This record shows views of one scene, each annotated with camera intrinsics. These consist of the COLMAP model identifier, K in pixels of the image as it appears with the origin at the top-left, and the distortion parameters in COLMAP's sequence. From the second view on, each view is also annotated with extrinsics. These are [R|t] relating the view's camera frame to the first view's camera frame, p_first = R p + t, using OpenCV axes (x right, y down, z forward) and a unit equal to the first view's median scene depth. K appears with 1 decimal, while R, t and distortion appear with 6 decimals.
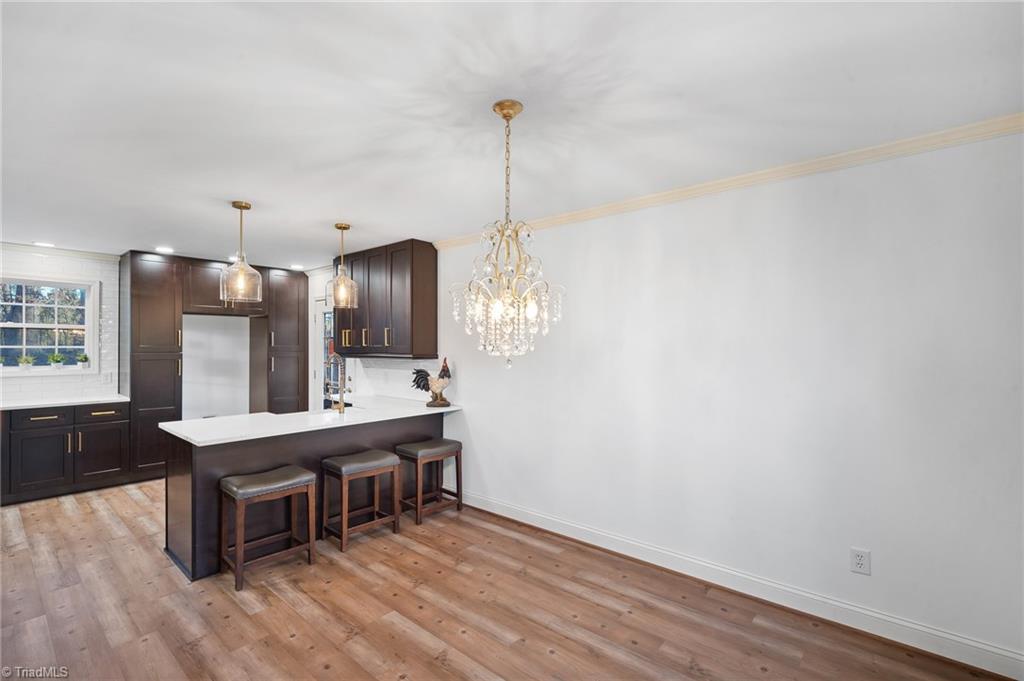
lens RADIAL K [[454.2, 0, 502.7], [0, 454.2, 342.6], [0, 0, 1]] dist [-0.007358, 0.001798]
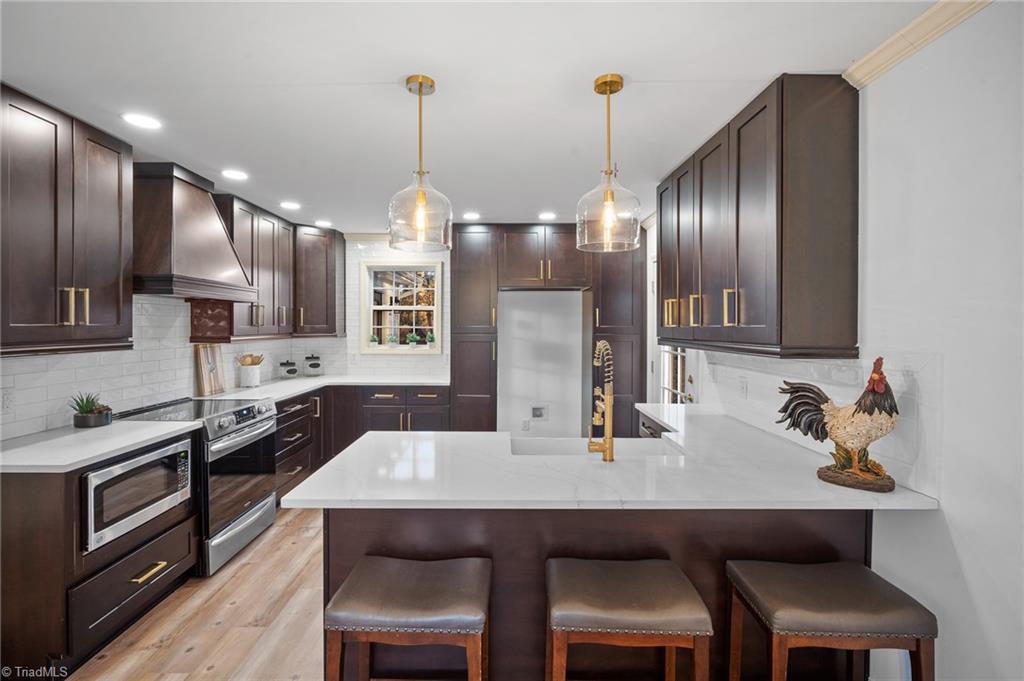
lens RADIAL K [[454.2, 0, 506.2], [0, 454.2, 330.7], [0, 0, 1]] dist [-0.007358, 0.001798]
pose [[0.658202, 0.008241, -0.752796, -0.048500], [0.002558, 0.999910, 0.013183, 0.005150], [0.752837, -0.010603, 0.658122, 0.526231]]
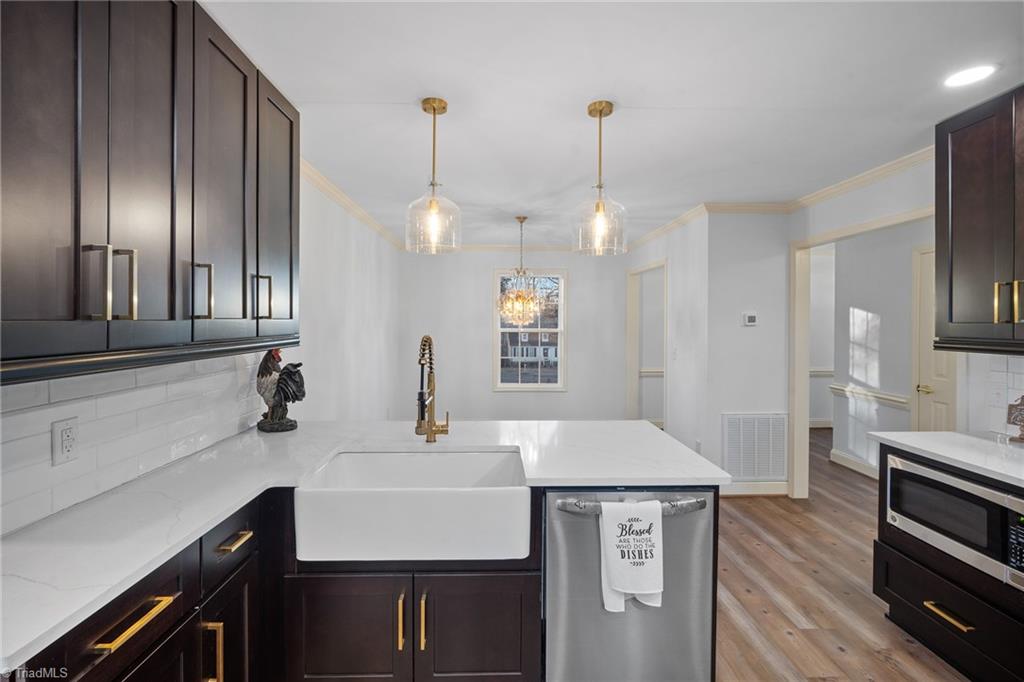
lens RADIAL K [[454.2, 0, 512.9], [0, 454.2, 330.4], [0, 0, 1]] dist [-0.007358, 0.001798]
pose [[-0.668447, -0.009459, 0.743700, -0.747459], [-0.008398, 0.999951, 0.005171, 0.014283], [-0.743713, -0.002789, -0.668494, 1.160801]]
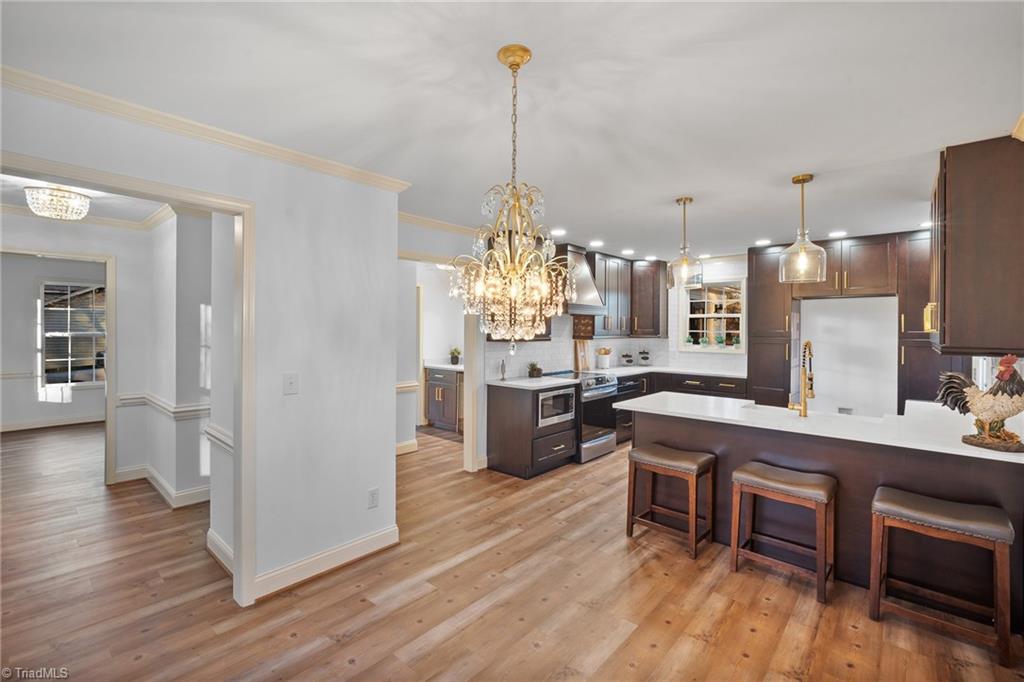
lens RADIAL K [[454.2, 0, 503.6], [0, 454.2, 328.8], [0, 0, 1]] dist [-0.007358, 0.001798]
pose [[-0.019860, -0.000806, -0.999802, 0.389177], [-0.001627, 0.999998, -0.000773, 0.004859], [0.999801, 0.001612, -0.019862, 0.445827]]
